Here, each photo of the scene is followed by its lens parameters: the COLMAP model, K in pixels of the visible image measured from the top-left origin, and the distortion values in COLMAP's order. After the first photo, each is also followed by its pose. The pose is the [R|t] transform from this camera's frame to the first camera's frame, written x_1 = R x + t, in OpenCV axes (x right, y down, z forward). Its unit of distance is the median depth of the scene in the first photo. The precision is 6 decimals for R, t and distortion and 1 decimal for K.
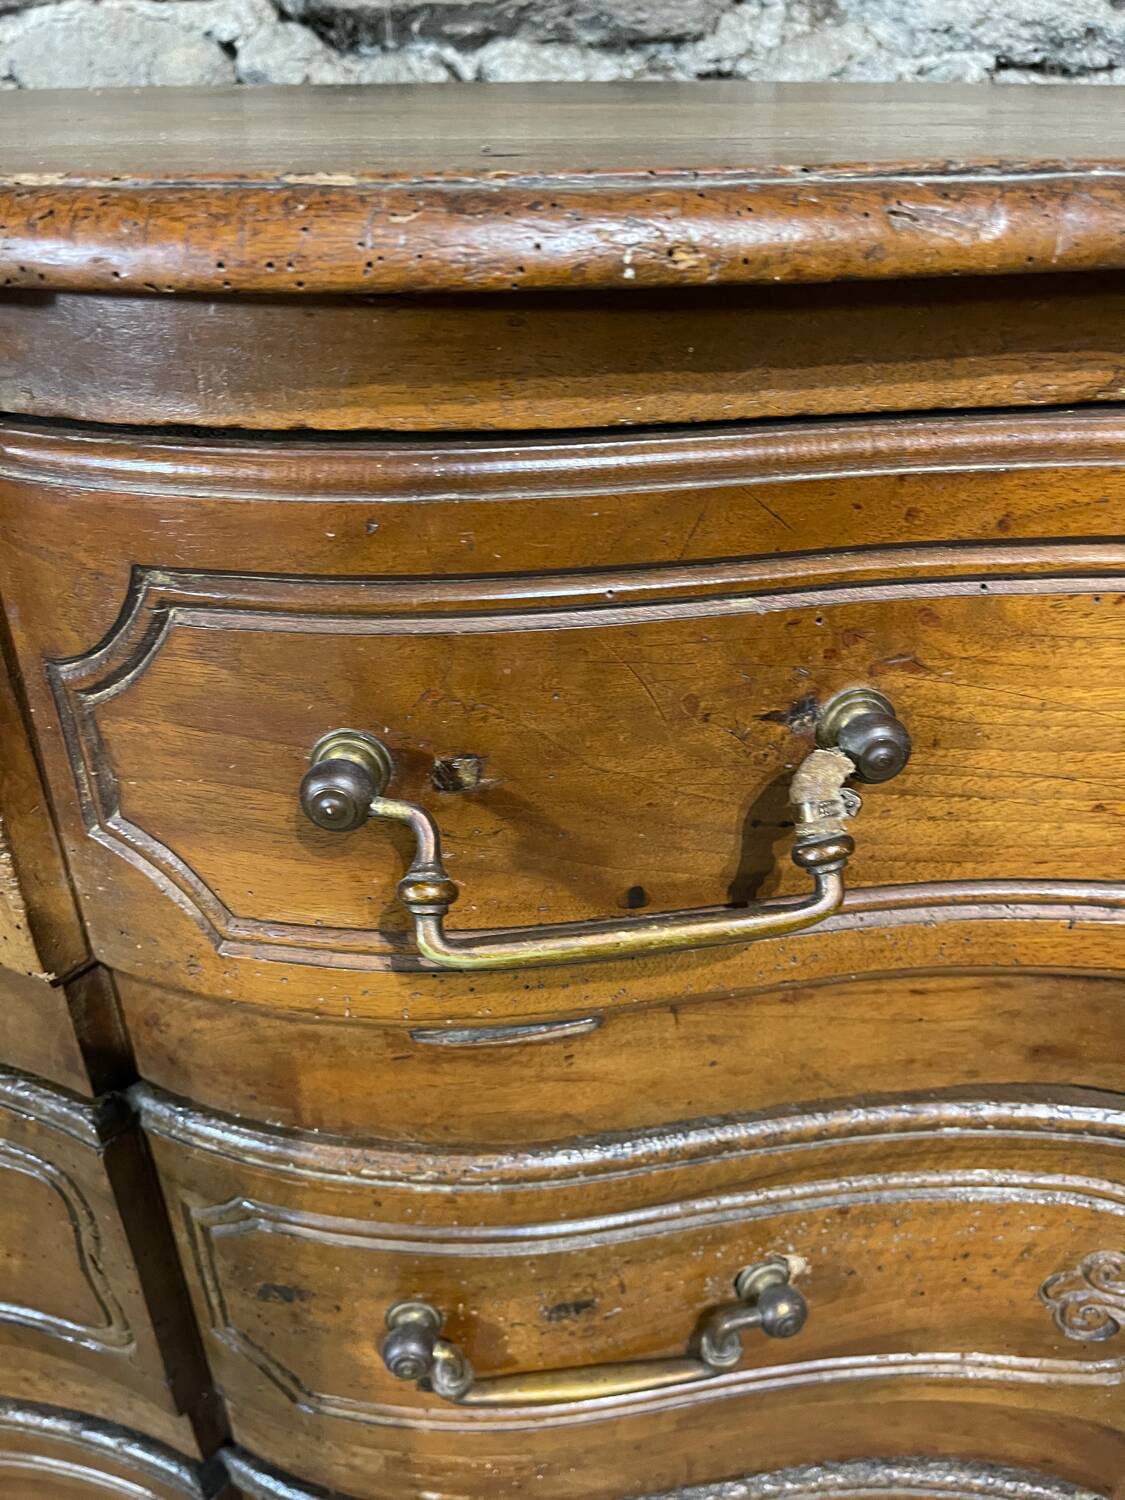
lens RADIAL K [[1139.4, 0, 560.4], [0, 1139.4, 747.7], [0, 0, 1]] dist [0.083486, -0.111195]
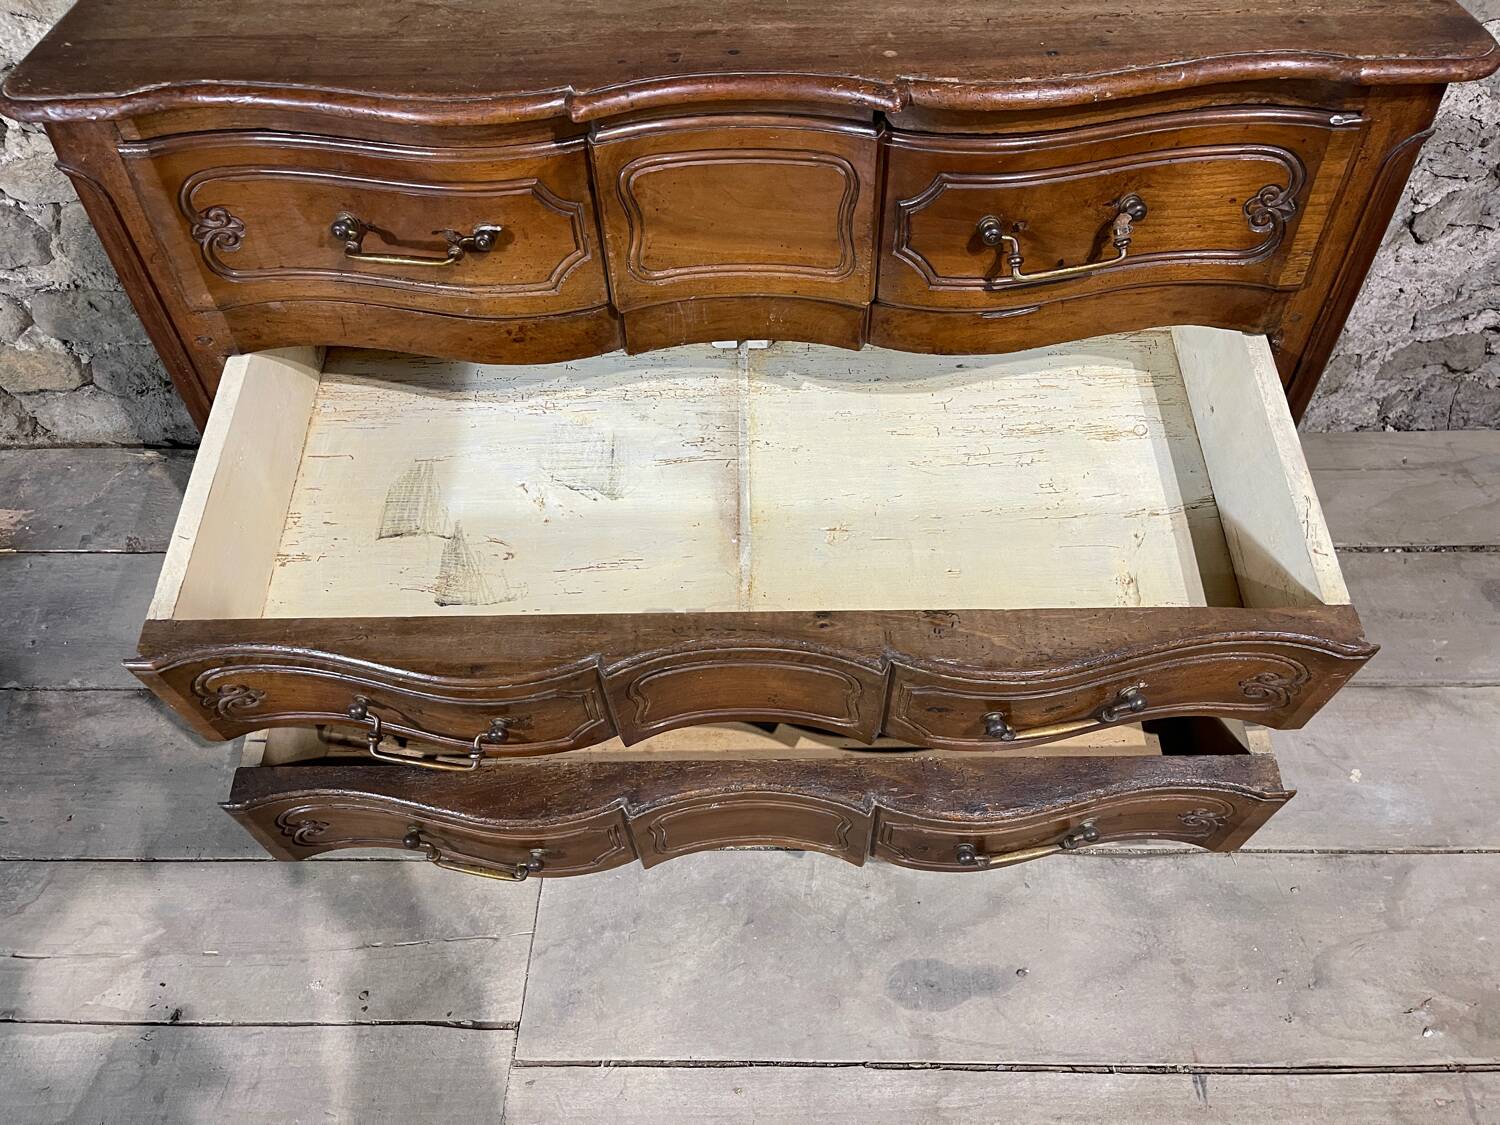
lens RADIAL K [[1139.4, 0, 742.8], [0, 1139.4, 562.0], [0, 0, 1]] dist [0.083486, -0.111195]
pose [[0.997623, -0.064260, 0.024872, -0.819845], [0.054382, 0.955929, 0.288517, -0.044945], [-0.042316, -0.286479, 0.957152, -1.991189]]
